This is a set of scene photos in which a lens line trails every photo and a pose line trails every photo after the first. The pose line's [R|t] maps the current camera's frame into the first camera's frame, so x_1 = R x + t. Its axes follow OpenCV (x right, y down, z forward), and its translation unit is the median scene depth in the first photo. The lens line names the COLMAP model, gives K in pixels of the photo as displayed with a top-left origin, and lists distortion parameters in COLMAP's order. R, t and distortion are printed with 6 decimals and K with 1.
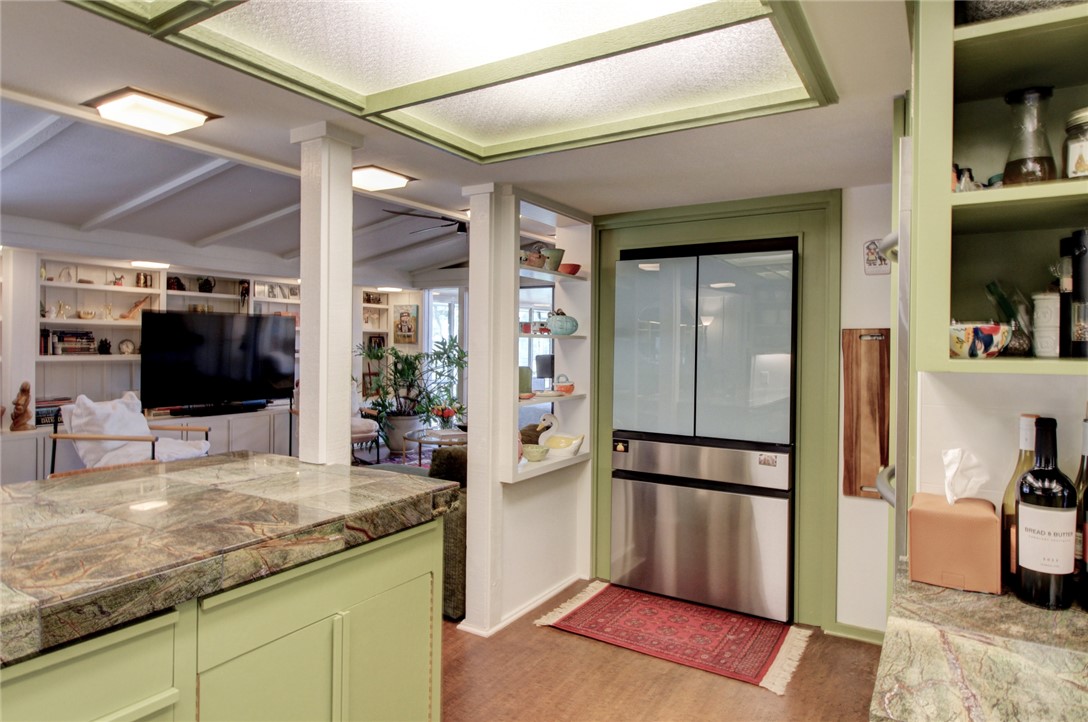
lens RADIAL K [[652.7, 0, 541.0], [0, 652.7, 353.0], [0, 0, 1]] dist [0.007534, 0.000559]
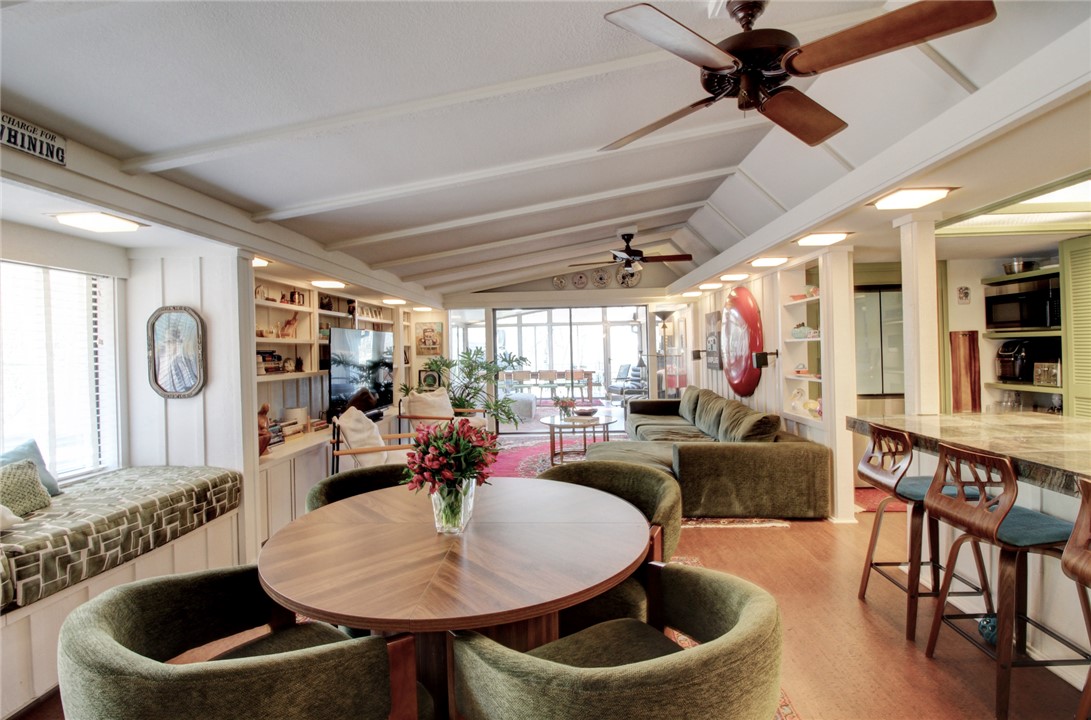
lens RADIAL K [[508.6, 0, 544.3], [0, 508.6, 355.0], [0, 0, 1]] dist [-0.013035, -0.001395]
pose [[0.877720, -0.036787, 0.477759, -1.050387], [0.041226, 0.999149, 0.001195, -0.014858], [-0.477397, 0.018647, 0.878490, 0.199267]]
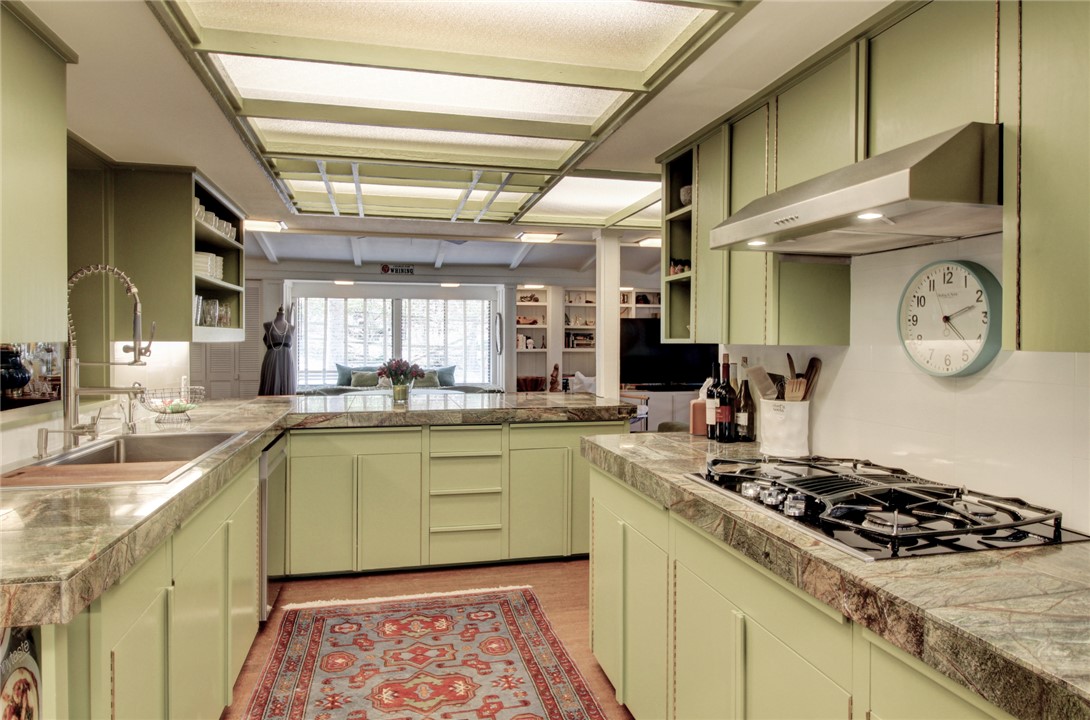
lens RADIAL K [[680.5, 0, 543.0], [0, 680.5, 353.2], [0, 0, 1]] dist [-0.002469, -0.001081]
pose [[0.701371, 0.006688, -0.712765, 0.600130], [-0.006667, 0.999974, 0.002823, 0.017454], [0.712765, 0.002772, 0.701397, -0.351932]]
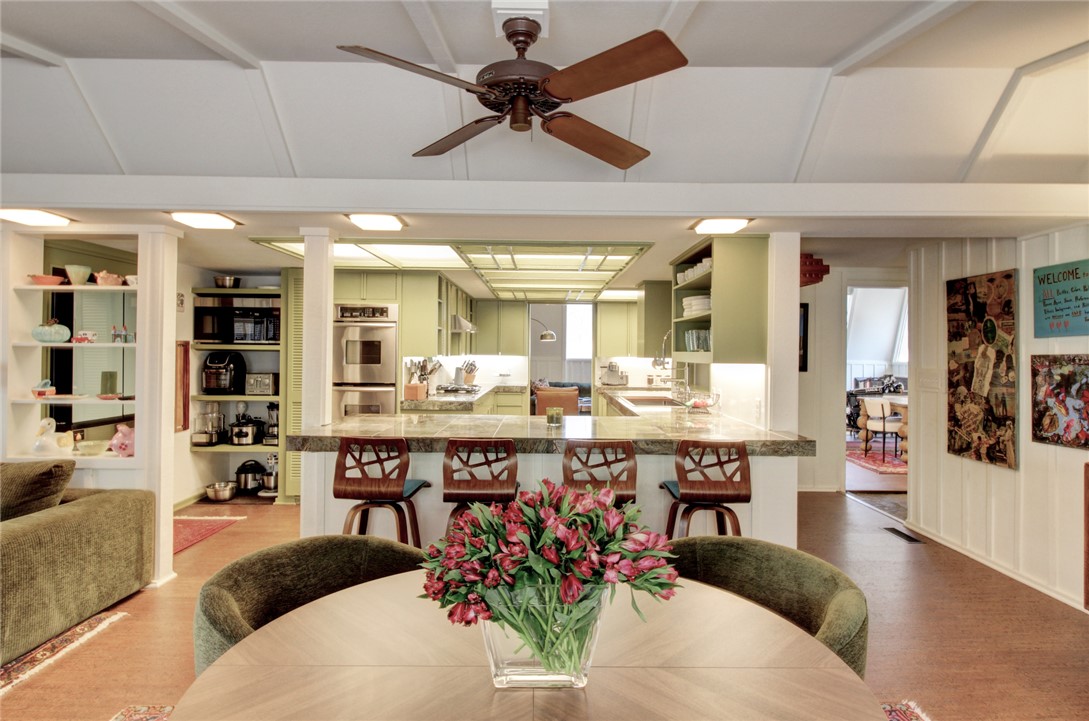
lens RADIAL K [[590.4, 0, 545.9], [0, 590.4, 354.3], [0, 0, 1]] dist [-0.003651, -0.001455]
pose [[-0.521100, -0.018564, 0.853293, -1.137439], [-0.001473, 0.999782, 0.020851, -0.028432], [-0.853494, 0.009609, -0.521014, 0.759931]]
